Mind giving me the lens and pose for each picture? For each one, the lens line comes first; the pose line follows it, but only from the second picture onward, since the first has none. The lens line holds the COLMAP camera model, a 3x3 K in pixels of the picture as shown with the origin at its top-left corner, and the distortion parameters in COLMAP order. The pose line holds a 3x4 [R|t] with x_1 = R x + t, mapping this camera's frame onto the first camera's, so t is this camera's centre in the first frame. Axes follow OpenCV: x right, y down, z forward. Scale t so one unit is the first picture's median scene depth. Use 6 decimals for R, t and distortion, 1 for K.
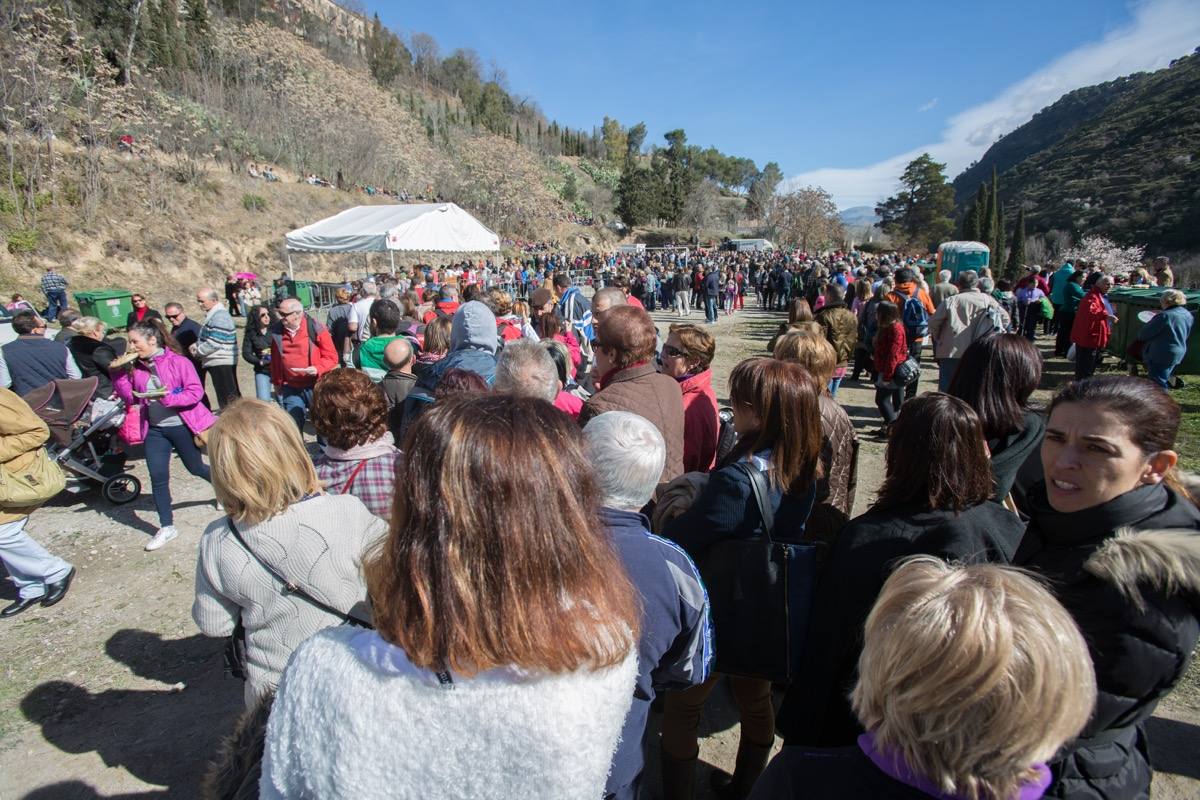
lens RADIAL K [[561.8, 0, 600.0], [0, 561.8, 400.0], [0, 0, 1]] dist [-0.063242, 0.023581]
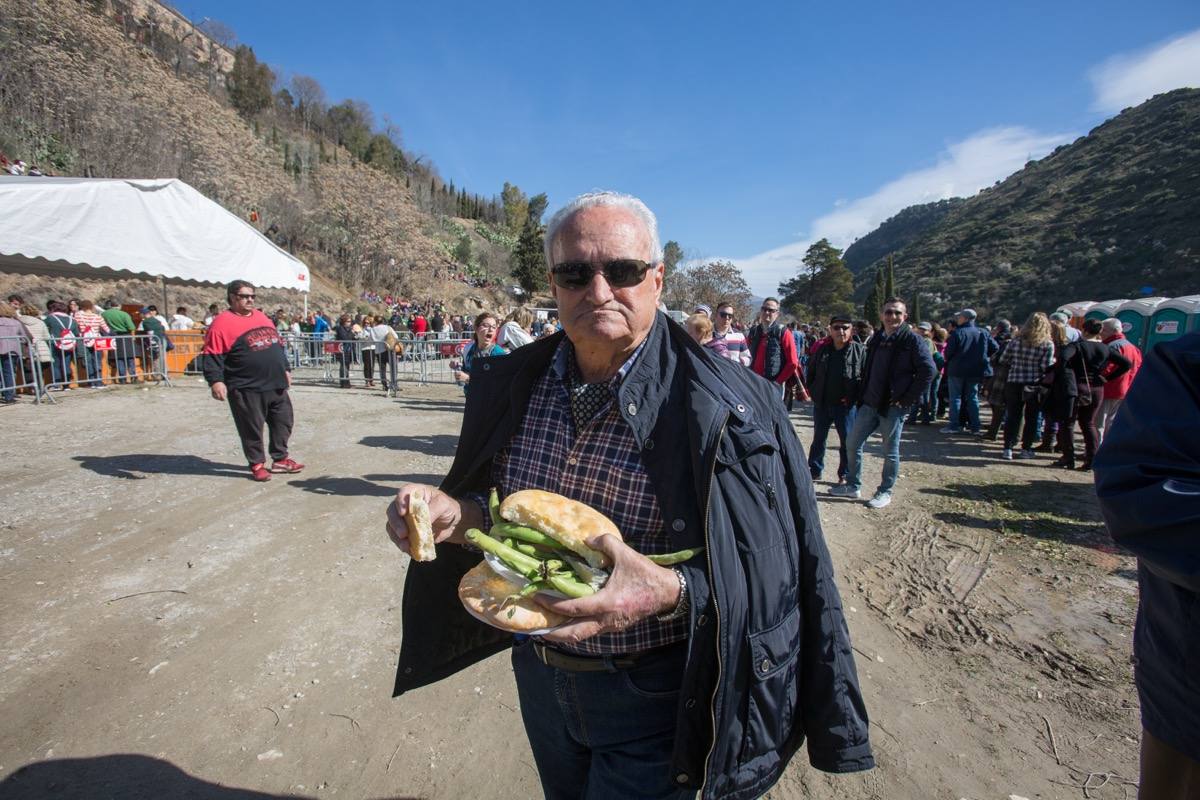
lens RADIAL K [[561.8, 0, 600.0], [0, 561.8, 400.0], [0, 0, 1]] dist [-0.063242, 0.023581]
pose [[0.983163, 0.020893, 0.181533, 0.003345], [0.002455, 0.991842, -0.127447, -0.016974], [-0.182715, 0.125747, 0.975091, 0.083100]]
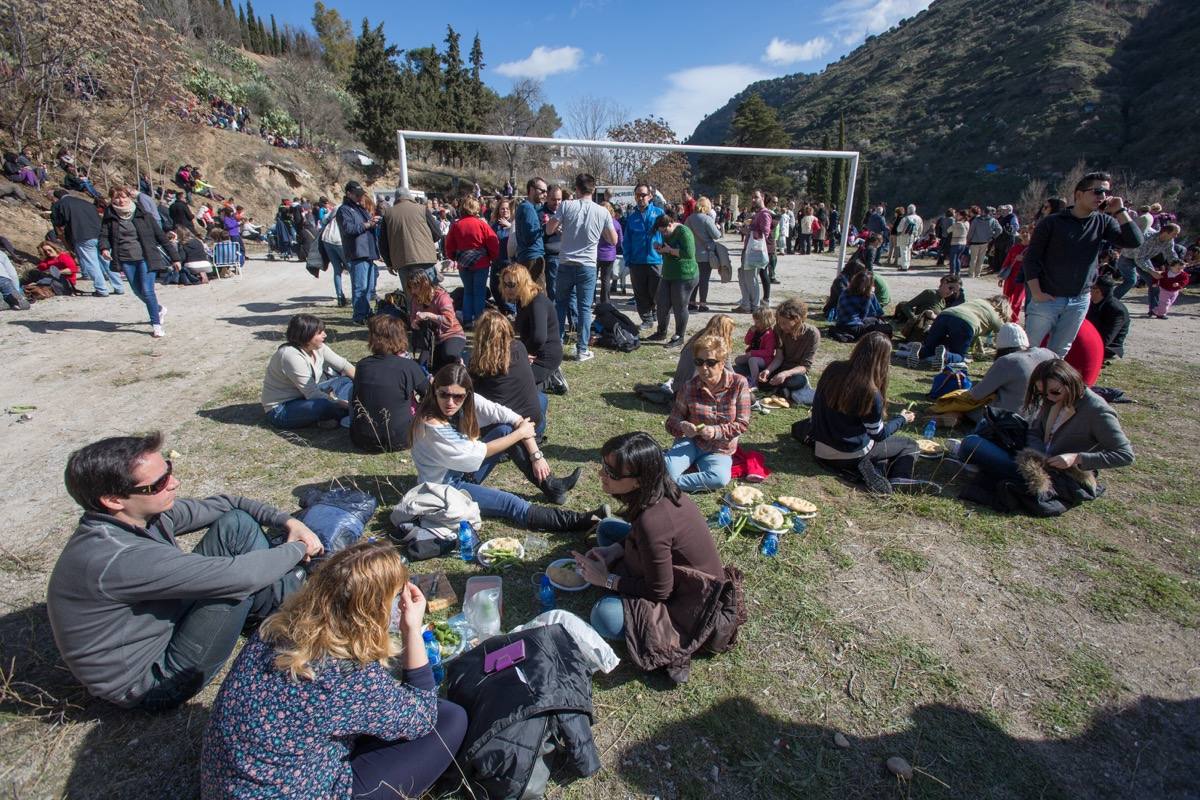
lens RADIAL K [[561.3, 0, 603.6], [0, 561.3, 401.0], [0, 0, 1]] dist [-0.060988, 0.028811]
pose [[0.906446, -0.110822, 0.407522, 0.002346], [0.084718, 0.993057, 0.081616, -0.063402], [-0.413737, -0.039456, 0.909541, 0.252911]]
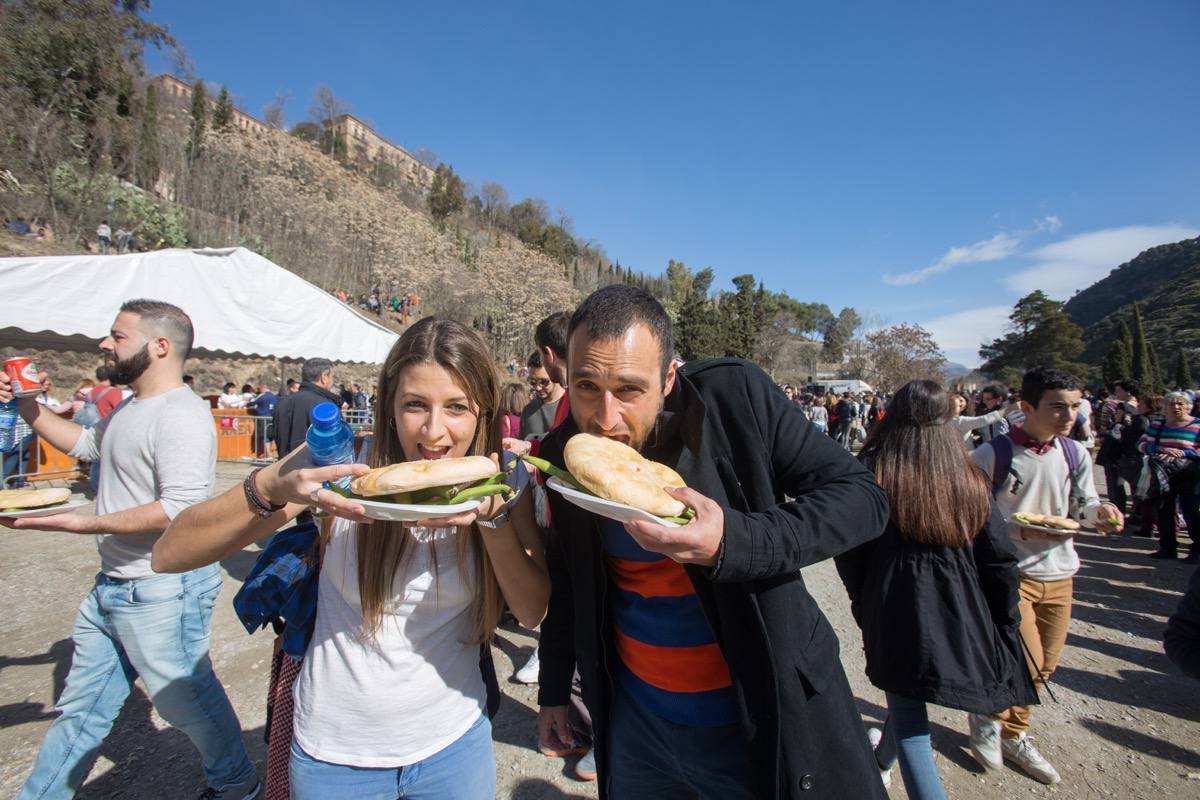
lens RADIAL K [[561.3, 0, 603.6], [0, 561.3, 401.0], [0, 0, 1]] dist [-0.060988, 0.028811]
pose [[0.992882, 0.026425, -0.116138, 0.013325], [-0.054539, 0.967715, -0.246075, -0.023370], [0.105886, 0.250658, 0.962268, 0.105772]]
